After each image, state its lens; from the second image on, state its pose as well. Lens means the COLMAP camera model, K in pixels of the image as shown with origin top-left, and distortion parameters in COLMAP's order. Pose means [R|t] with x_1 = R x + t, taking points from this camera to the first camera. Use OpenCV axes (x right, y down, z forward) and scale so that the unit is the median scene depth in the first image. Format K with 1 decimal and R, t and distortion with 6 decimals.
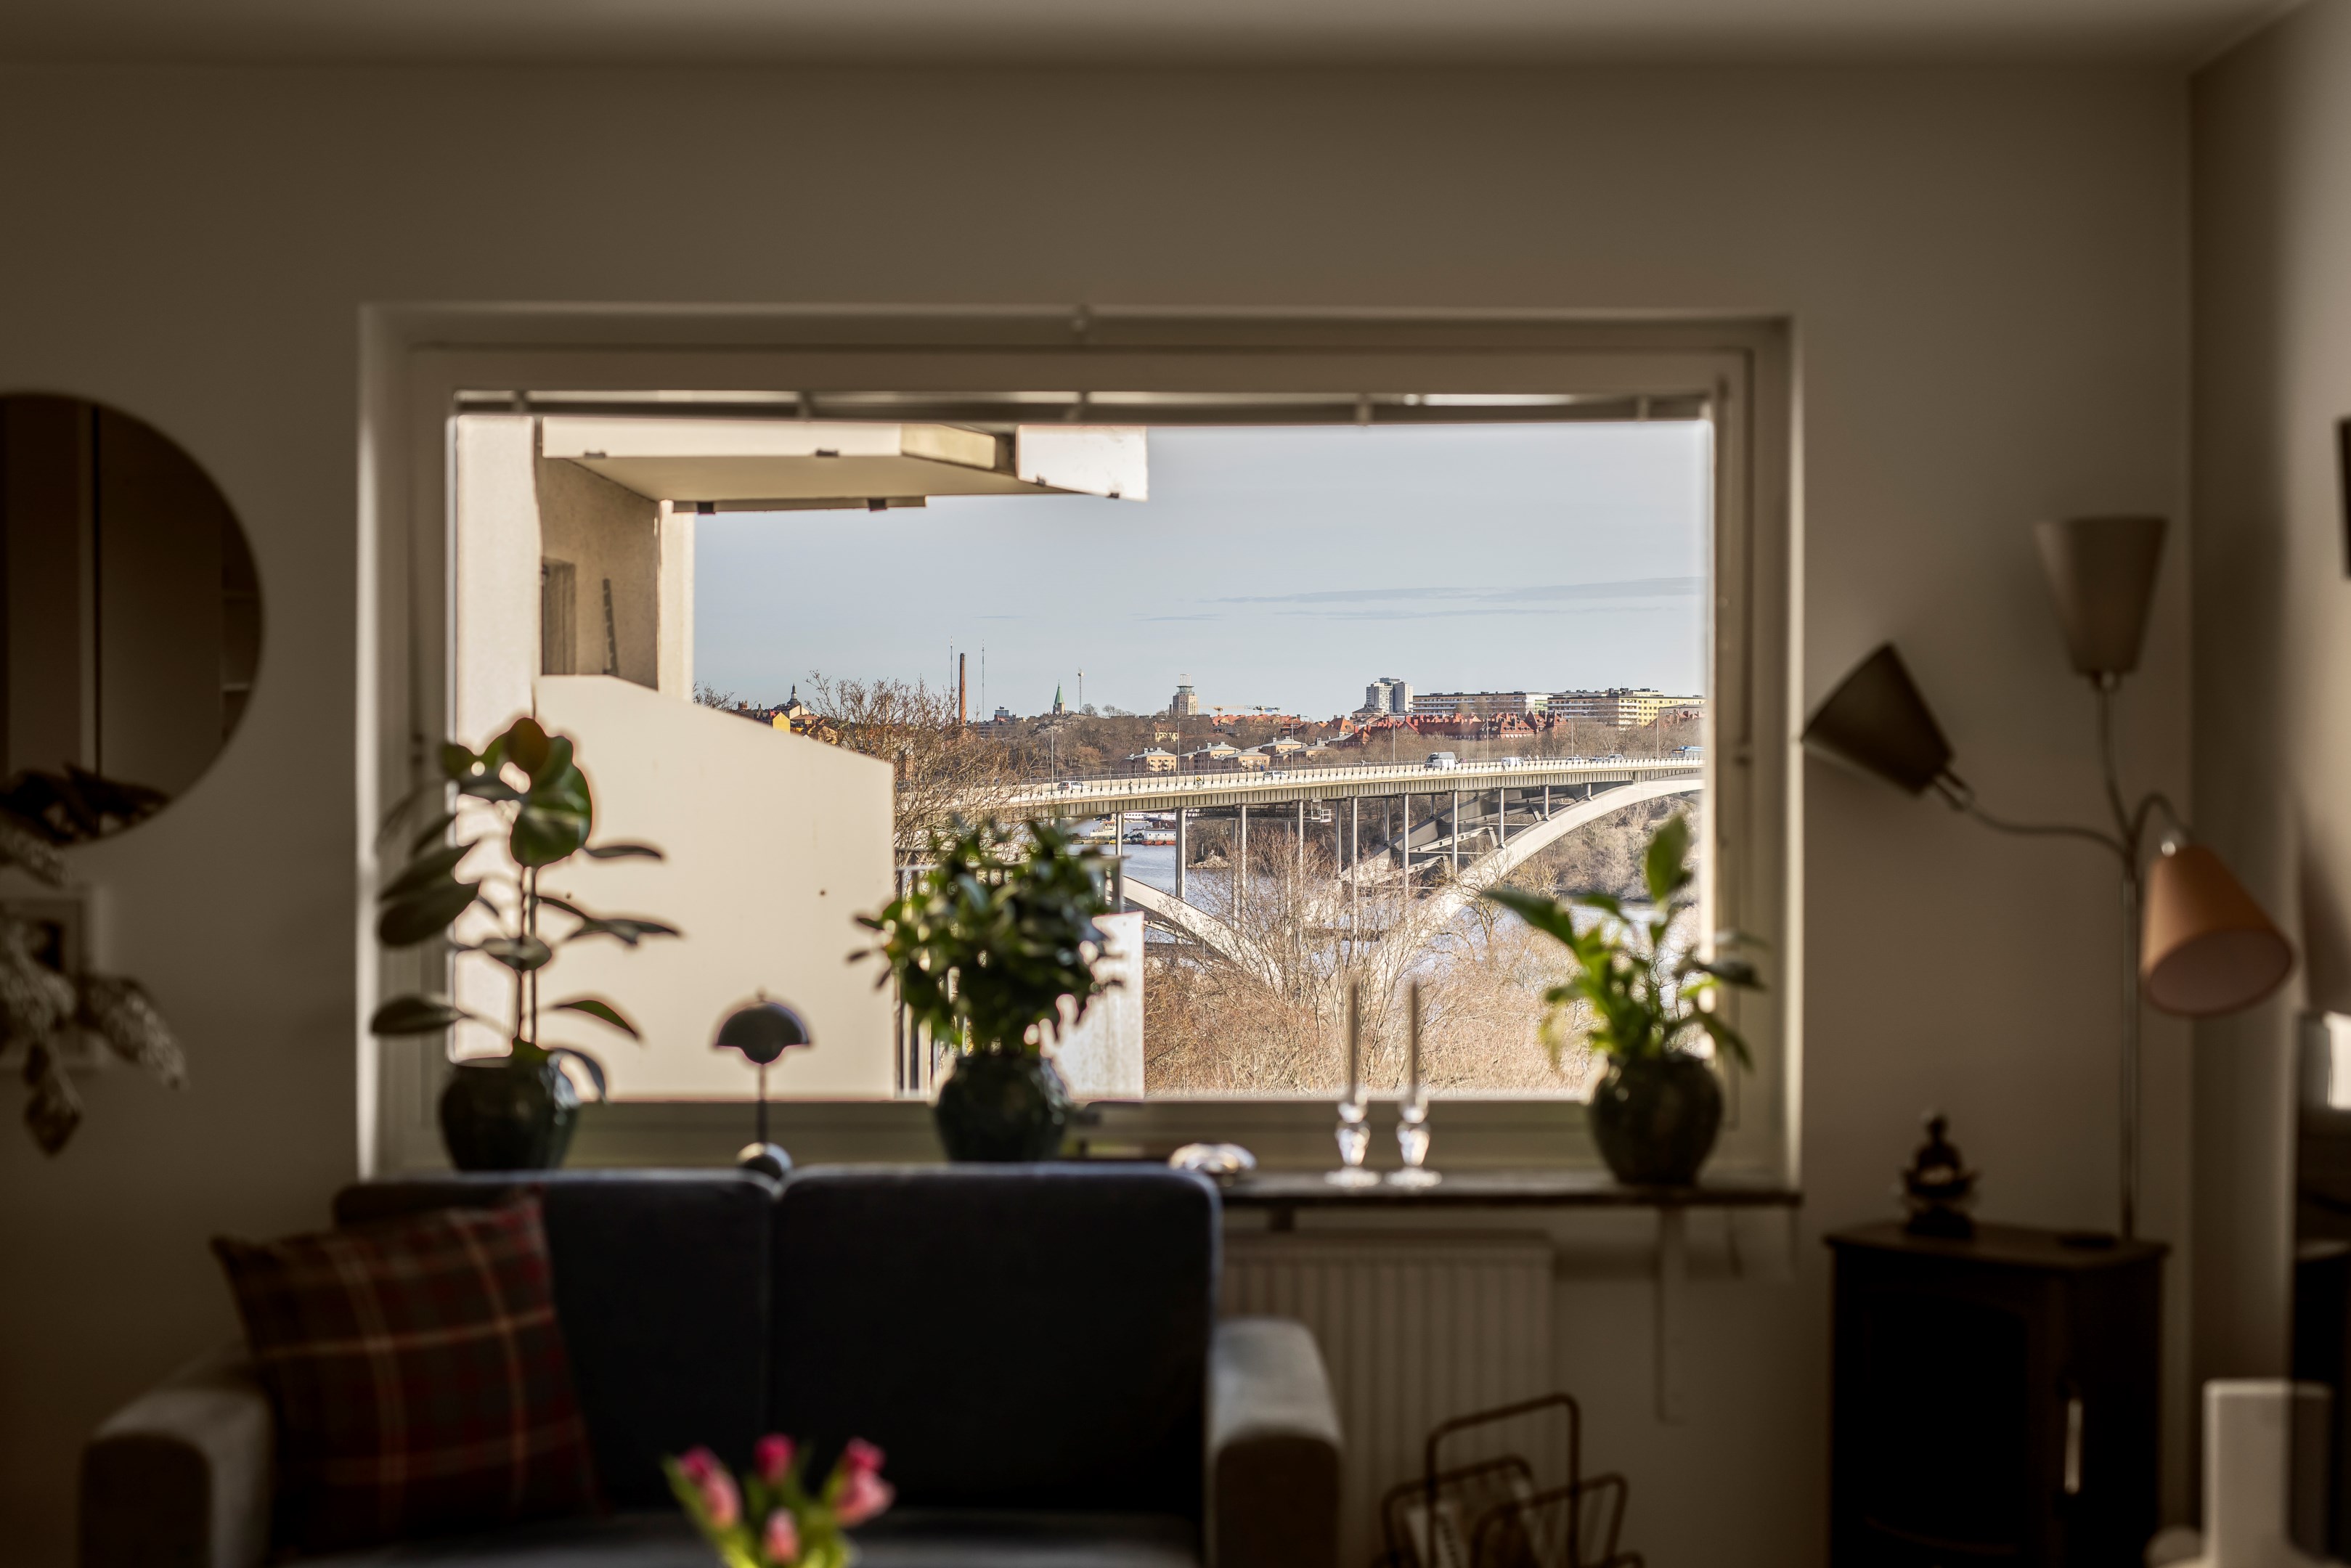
lens RADIAL K [[3218.0, 0, 1180.8], [0, 3218.0, 761.3], [0, 0, 1]] dist [-0.007216, 0.000000]
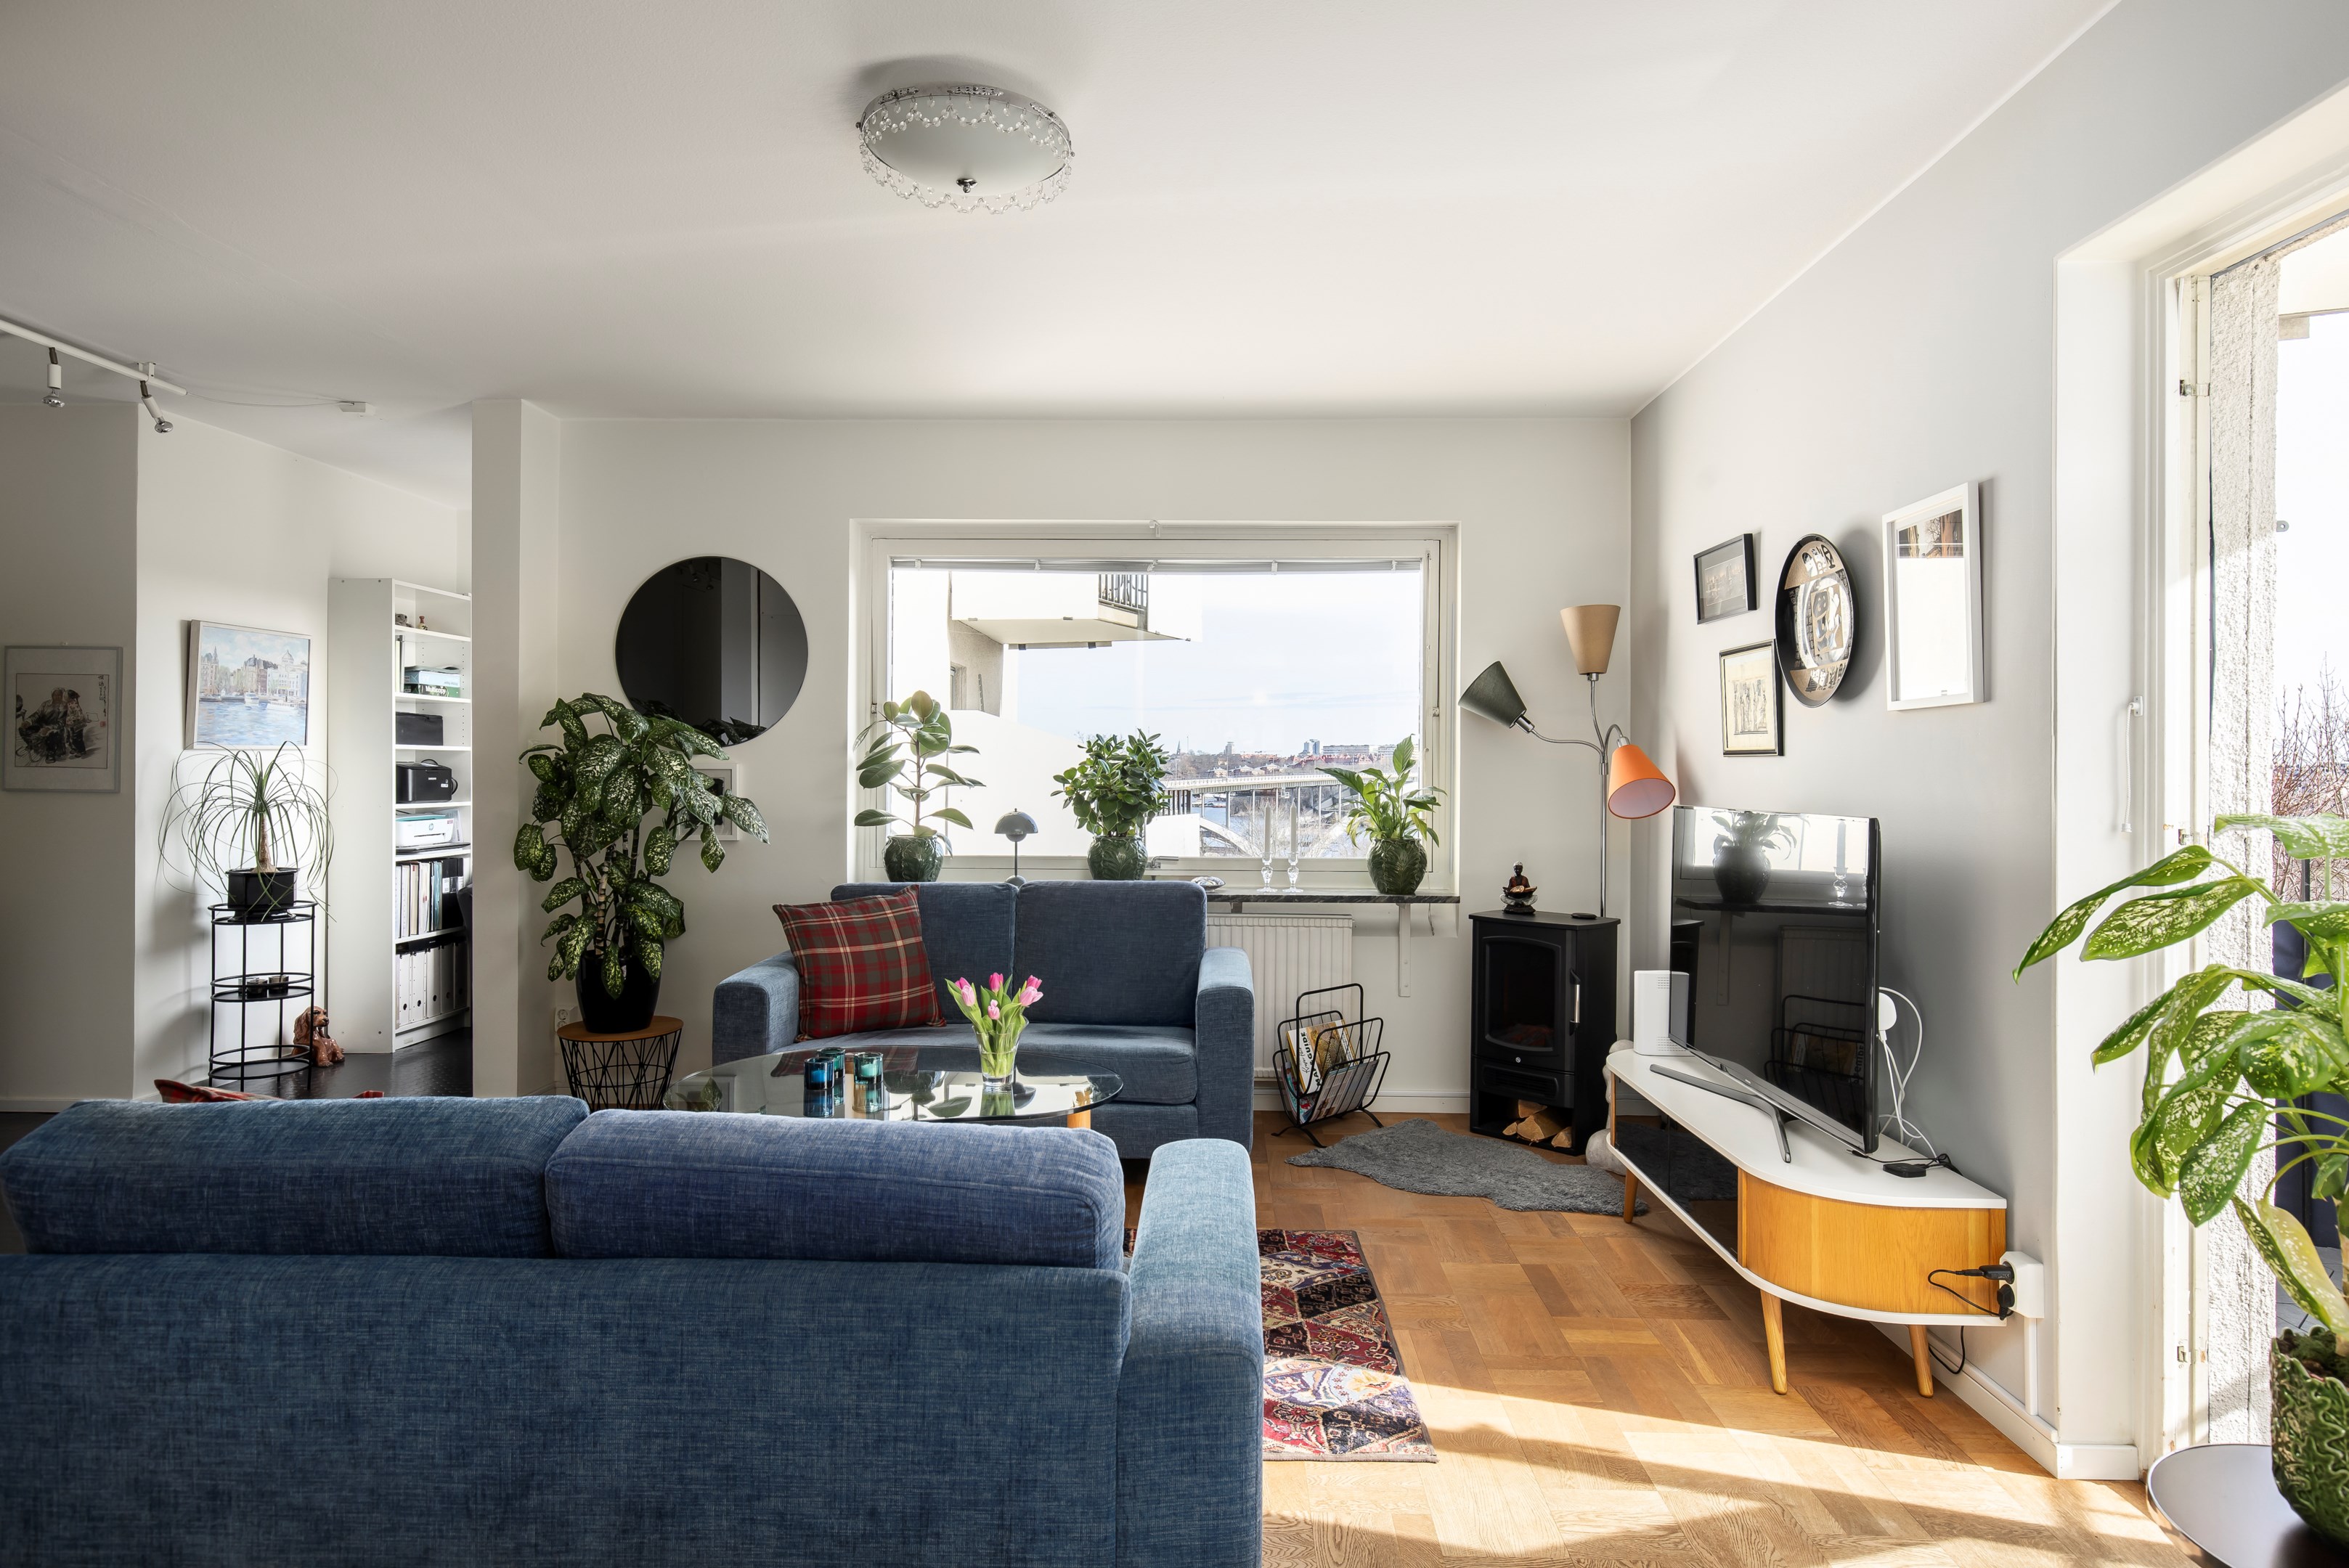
lens RADIAL K [[1296.7, 0, 1183.0], [0, 1296.7, 766.5], [0, 0, 1]] dist [0.011973, -0.006077]
pose [[0.999323, 0.004934, -0.036462, 0.026490], [-0.005204, 0.999960, -0.007327, 0.046916], [0.036425, 0.007512, 0.999308, 0.055354]]
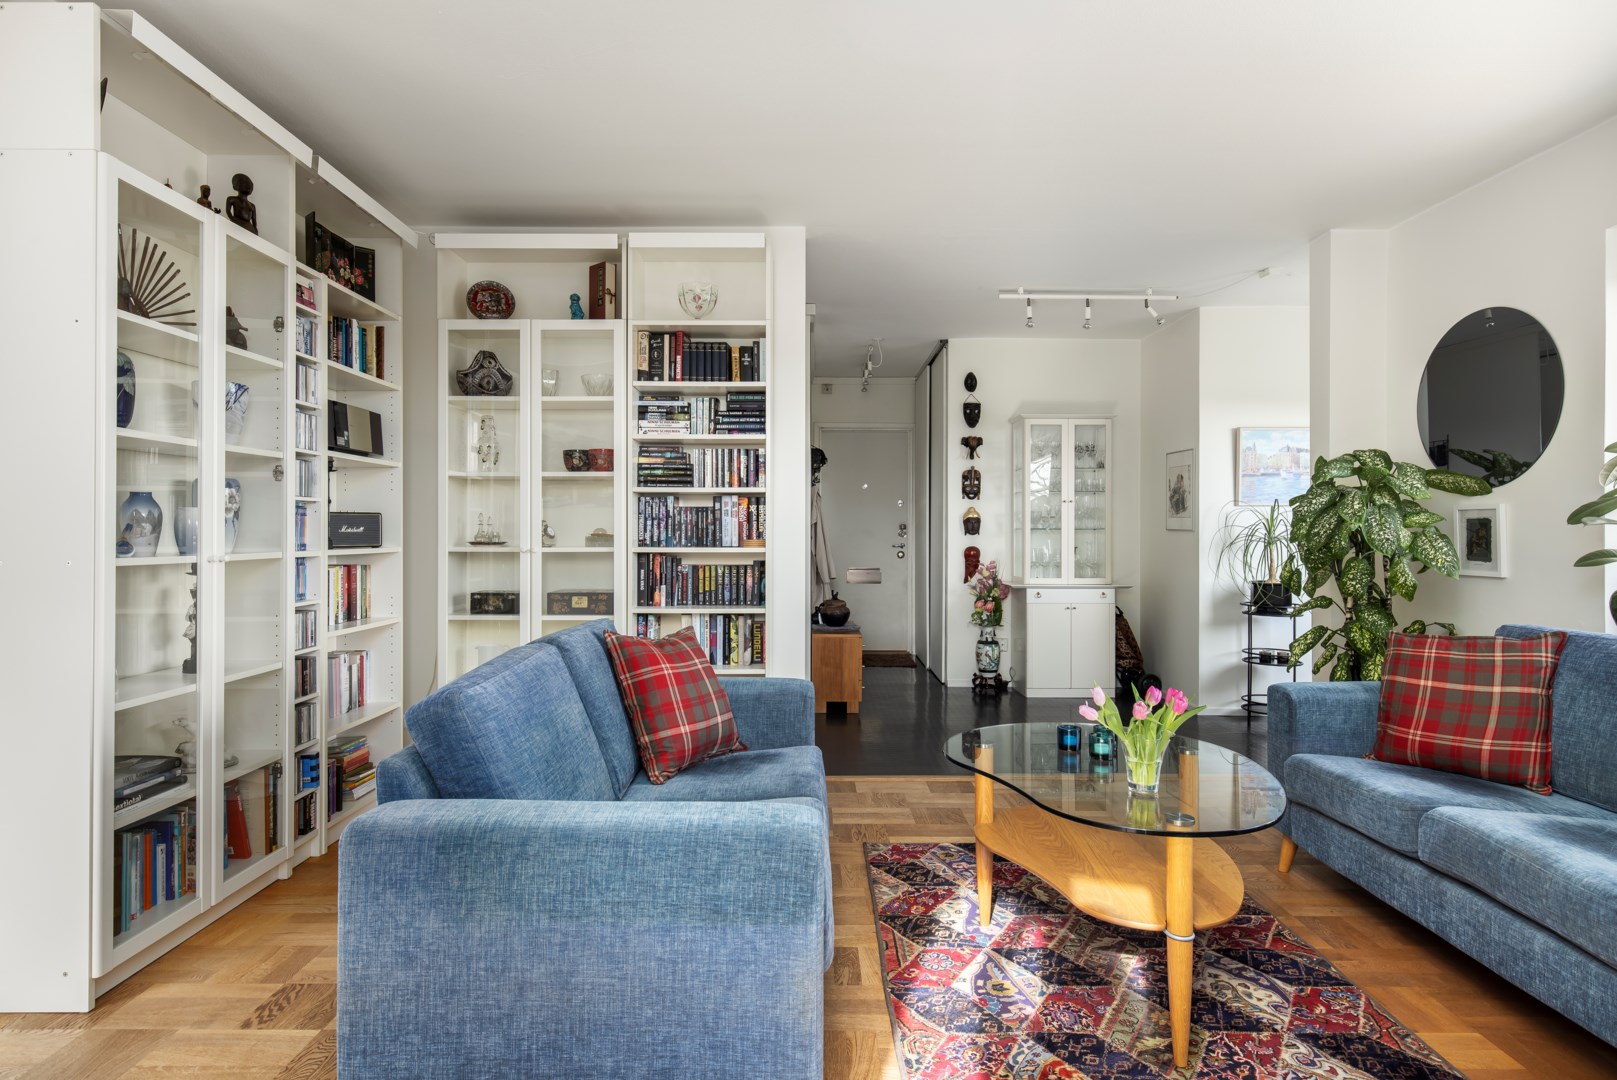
lens RADIAL K [[892.7, 0, 802.2], [0, 892.7, 527.7], [0, 0, 1]] dist [0.011973, -0.006077]
pose [[-0.028718, -0.001264, -0.999587, 0.362360], [-0.010741, 0.999942, -0.000956, 0.064507], [0.999530, 0.010709, -0.028730, 0.491062]]
